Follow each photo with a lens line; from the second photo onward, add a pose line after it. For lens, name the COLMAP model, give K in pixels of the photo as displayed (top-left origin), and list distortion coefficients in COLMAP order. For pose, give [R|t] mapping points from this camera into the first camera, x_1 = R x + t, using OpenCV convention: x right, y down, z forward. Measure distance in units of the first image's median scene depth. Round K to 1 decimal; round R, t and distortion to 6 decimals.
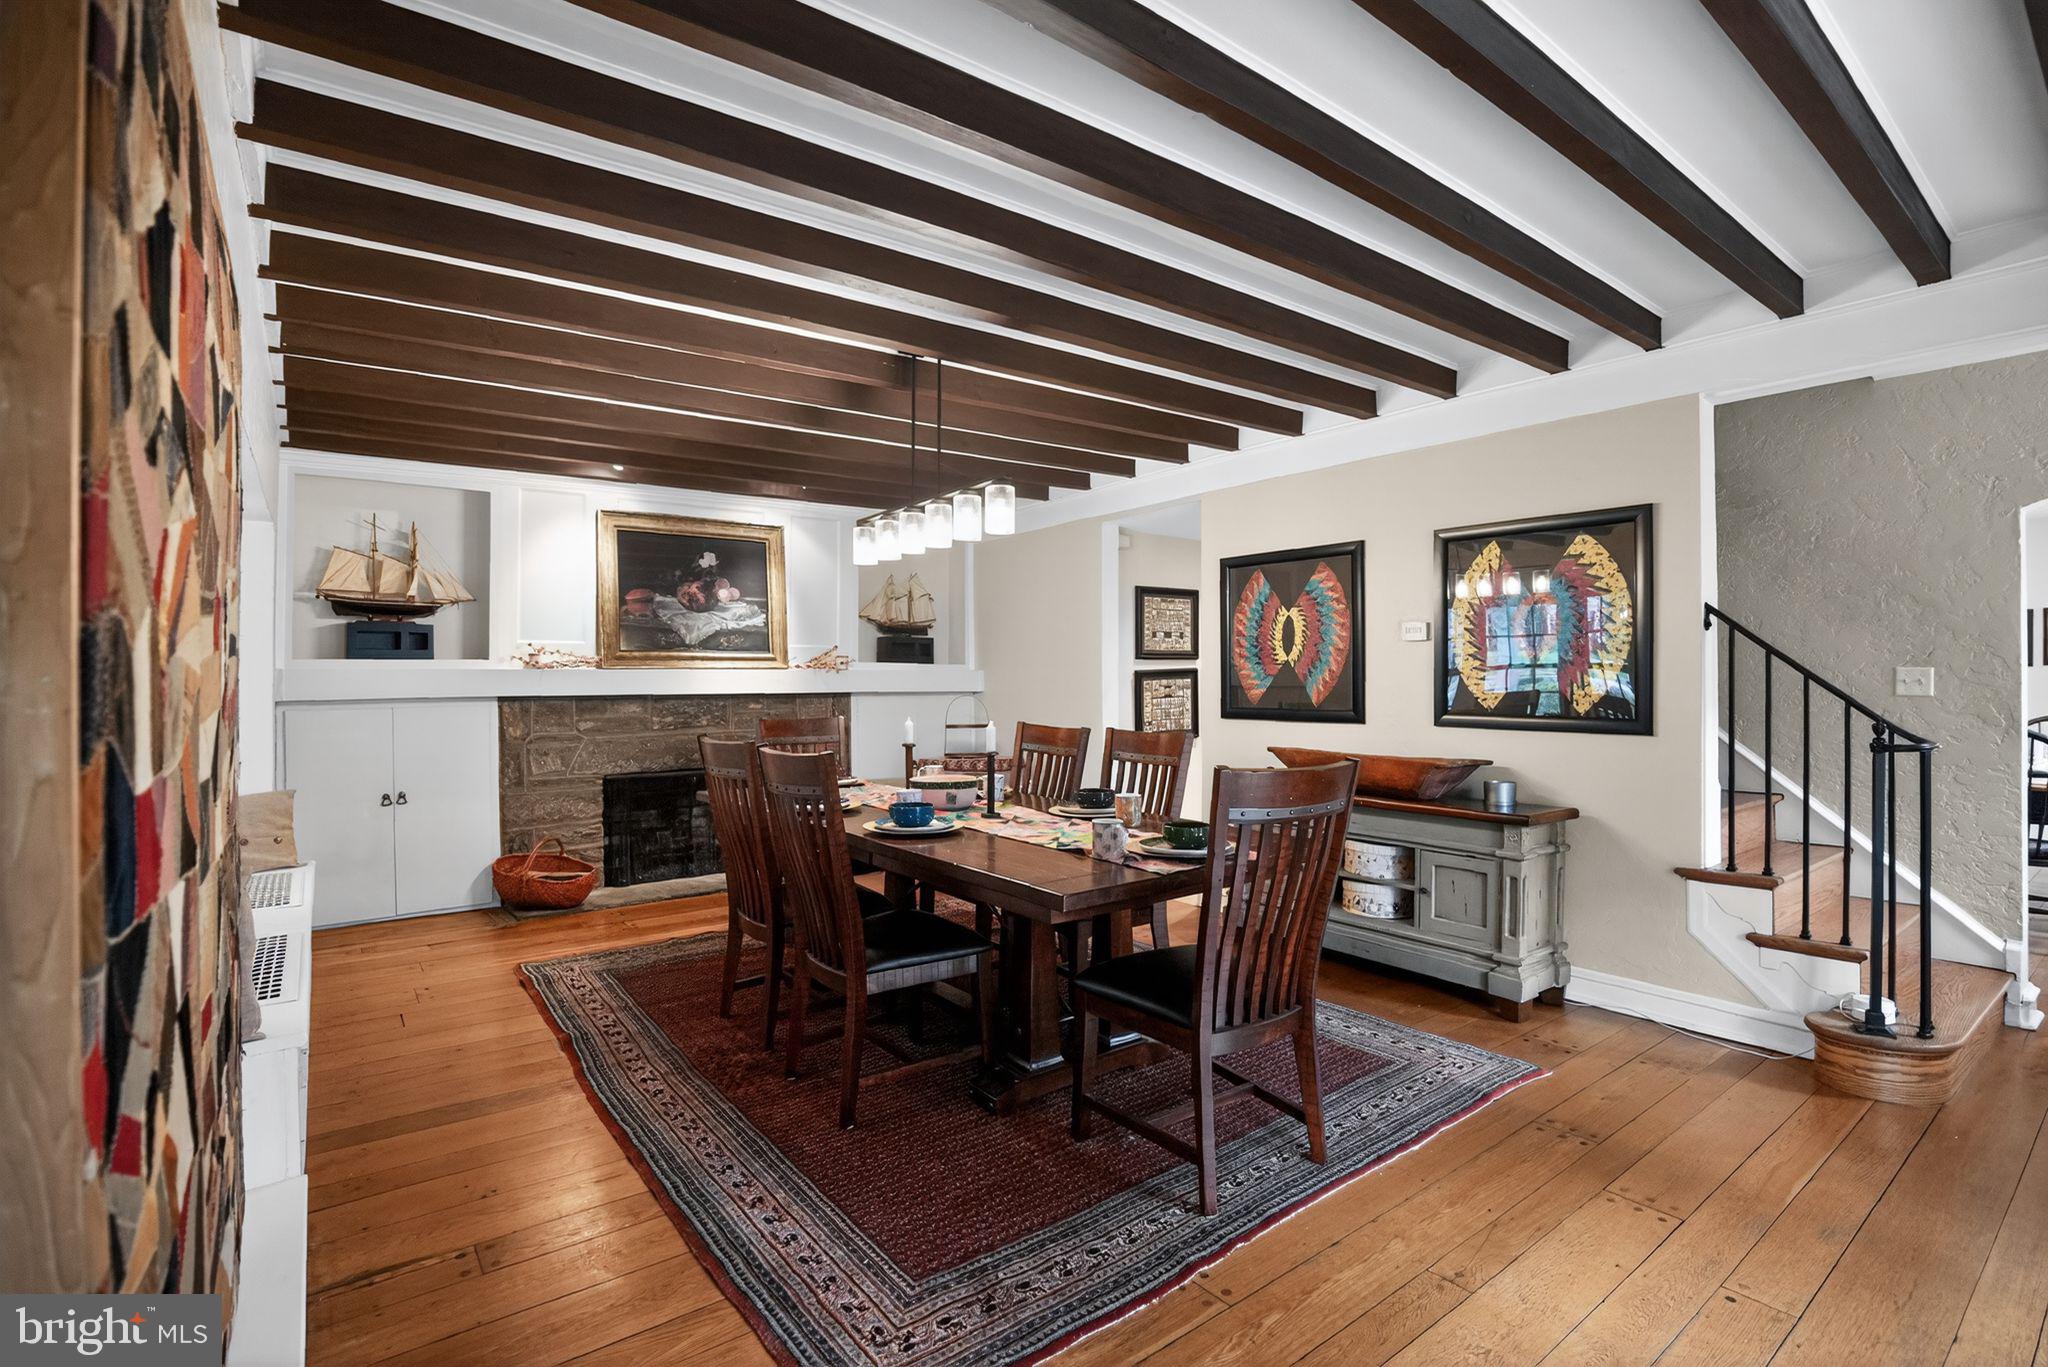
lens RADIAL K [[946.6, 0, 1024.0], [0, 946.6, 683.5], [0, 0, 1]] dist [-0.036620, 0.000745]
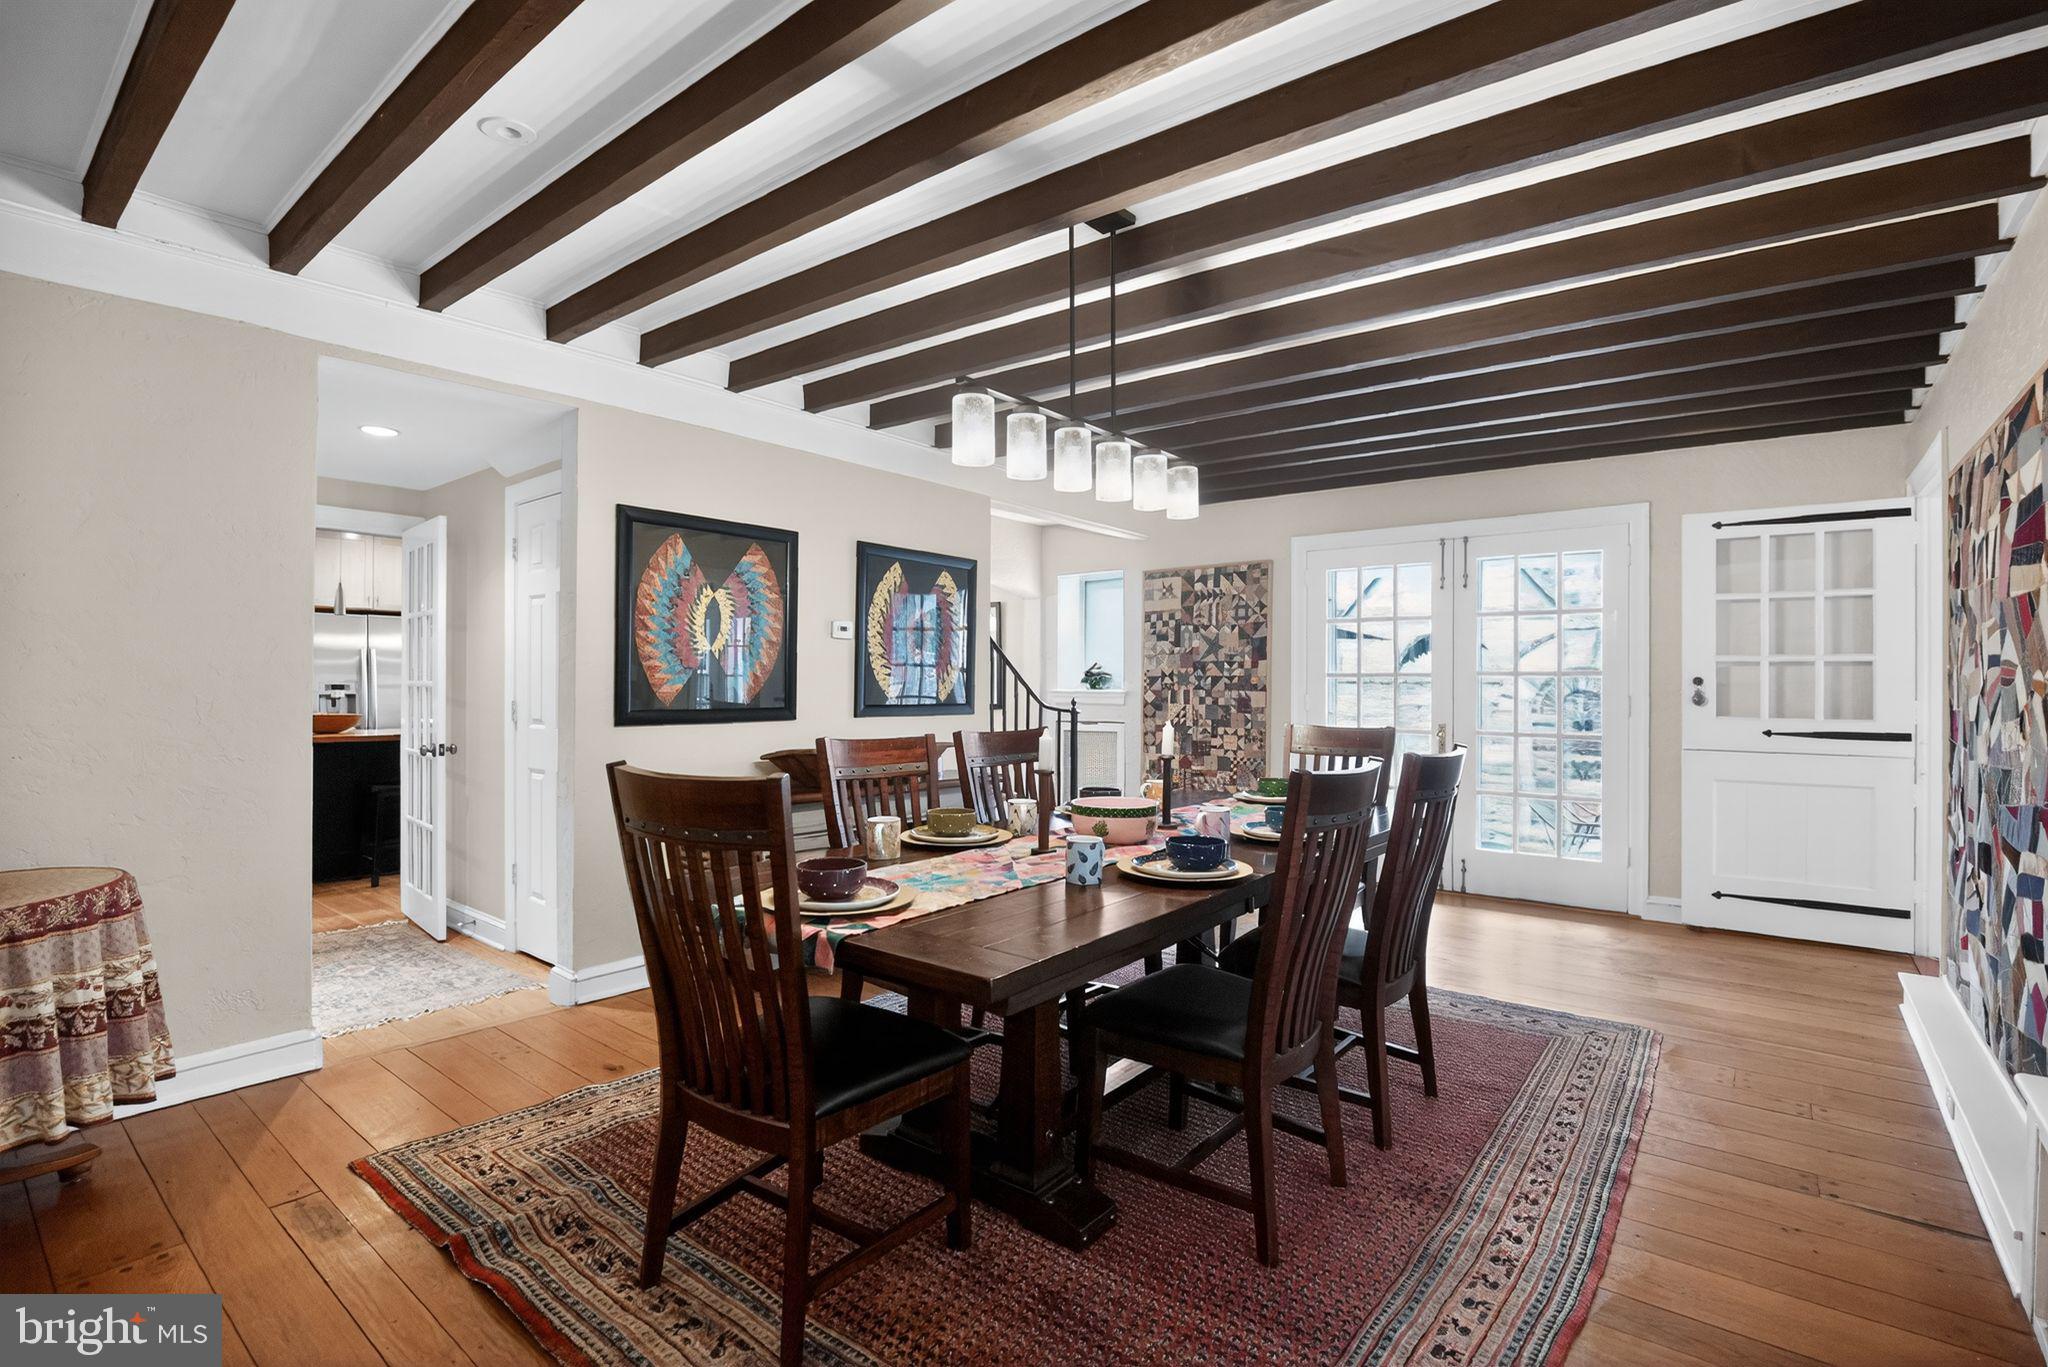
lens RADIAL K [[956.9, 0, 1025.1], [0, 956.9, 693.0], [0, 0, 1]] dist [-0.019598, -0.000156]
pose [[-0.243999, -0.012055, 0.969701, -0.604593], [-0.005662, 0.999923, 0.011006, 0.002388], [-0.969759, -0.002805, -0.244049, 0.926828]]
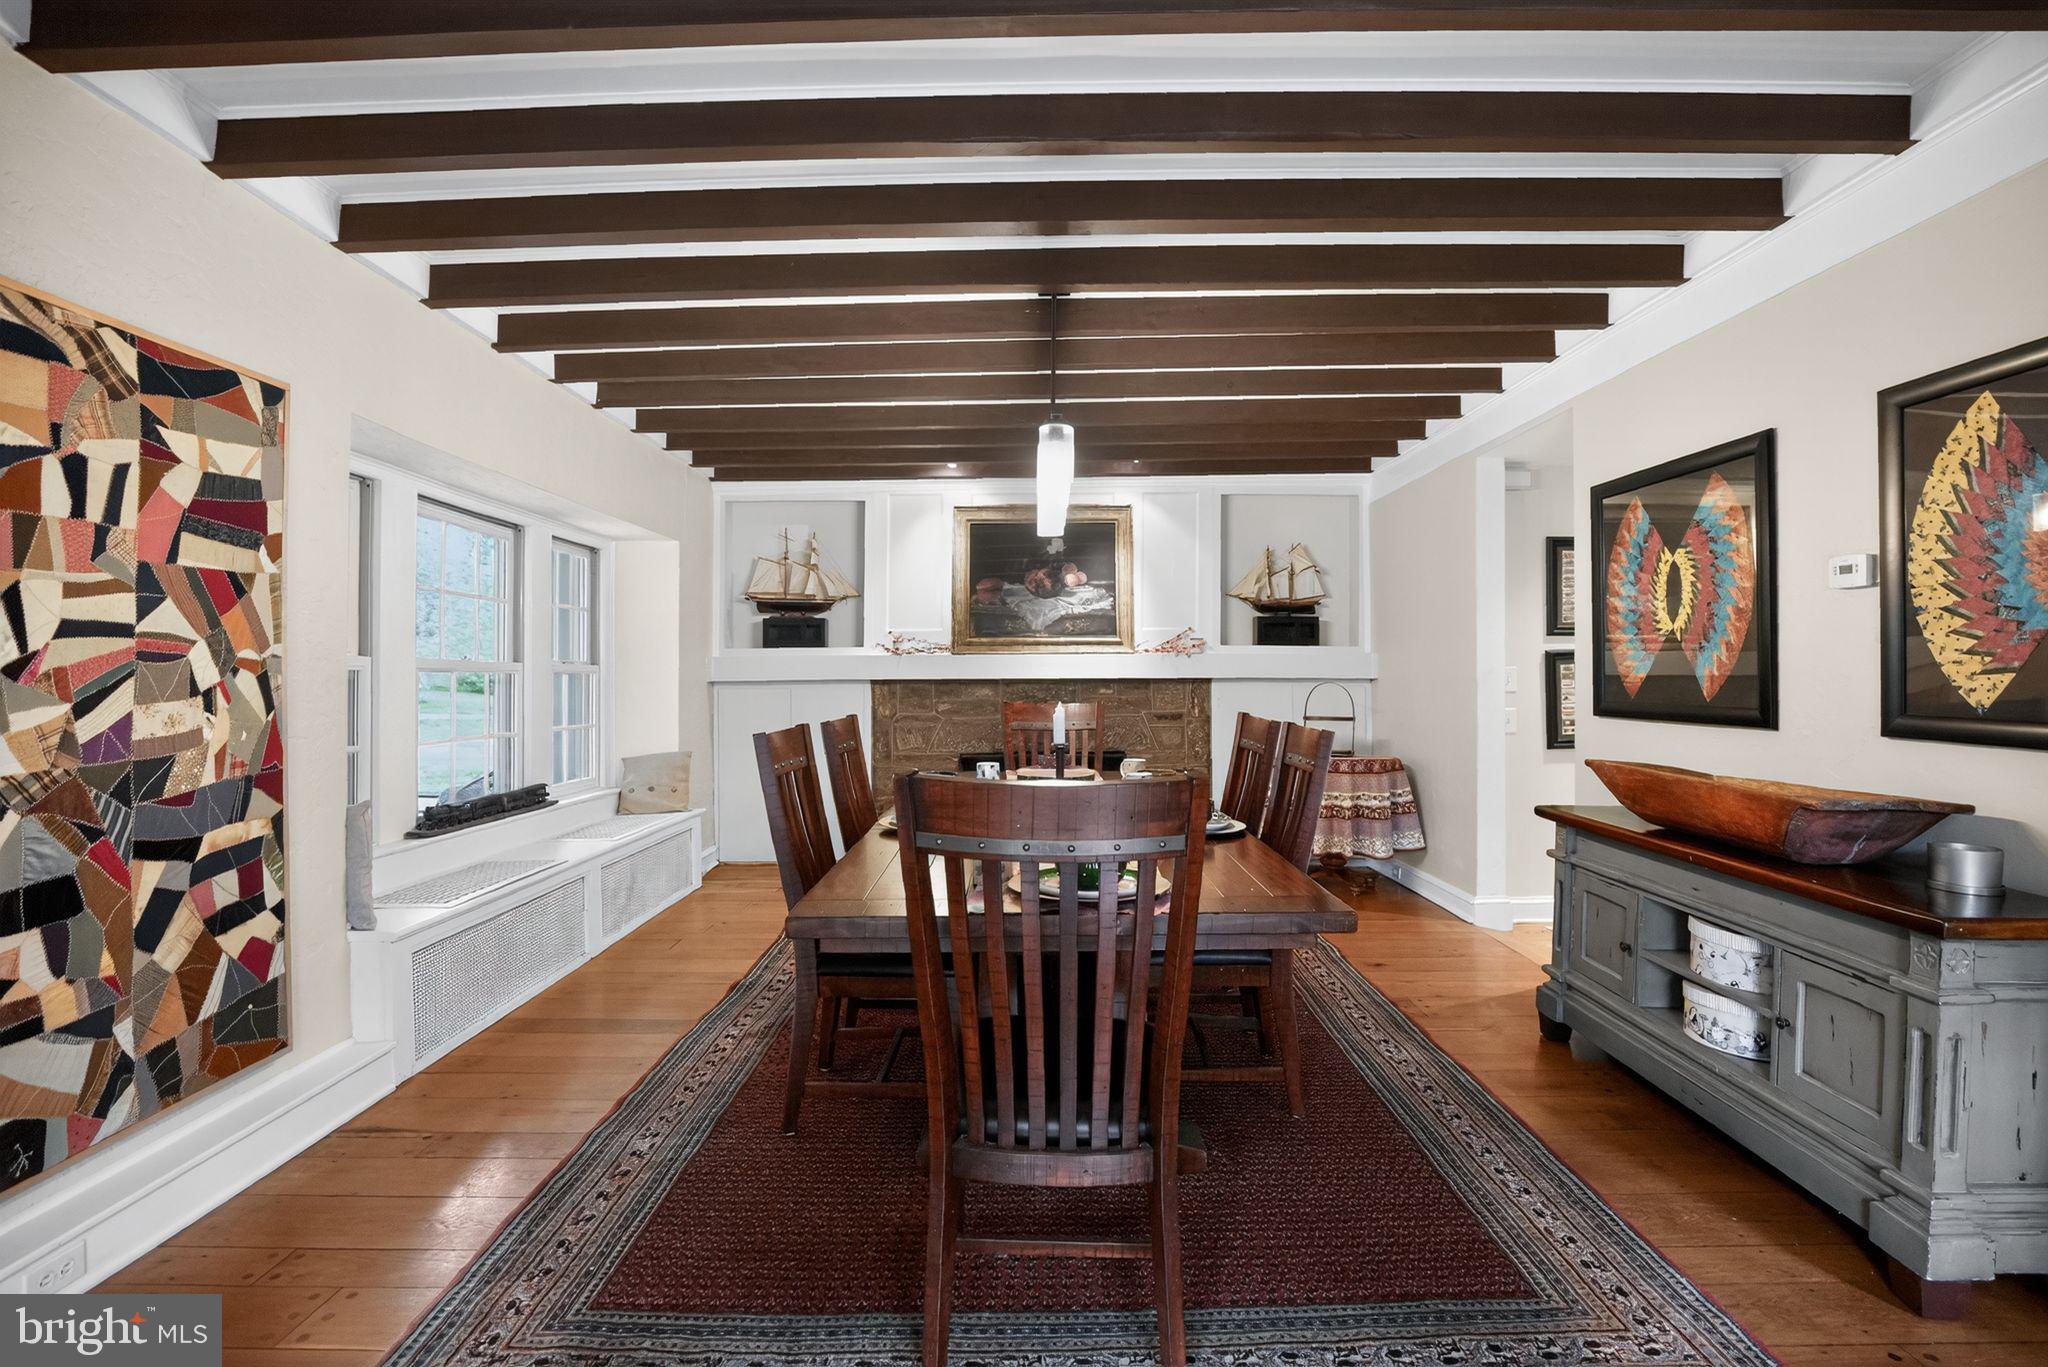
lens RADIAL K [[949.8, 0, 1034.6], [0, 949.8, 671.4], [0, 0, 1]] dist [-0.025107, 0.000900]
pose [[0.799579, 0.000183, -0.600560, 0.312920], [-0.001788, 0.999996, -0.002077, 0.006553], [0.600558, 0.002734, 0.799577, 0.211021]]
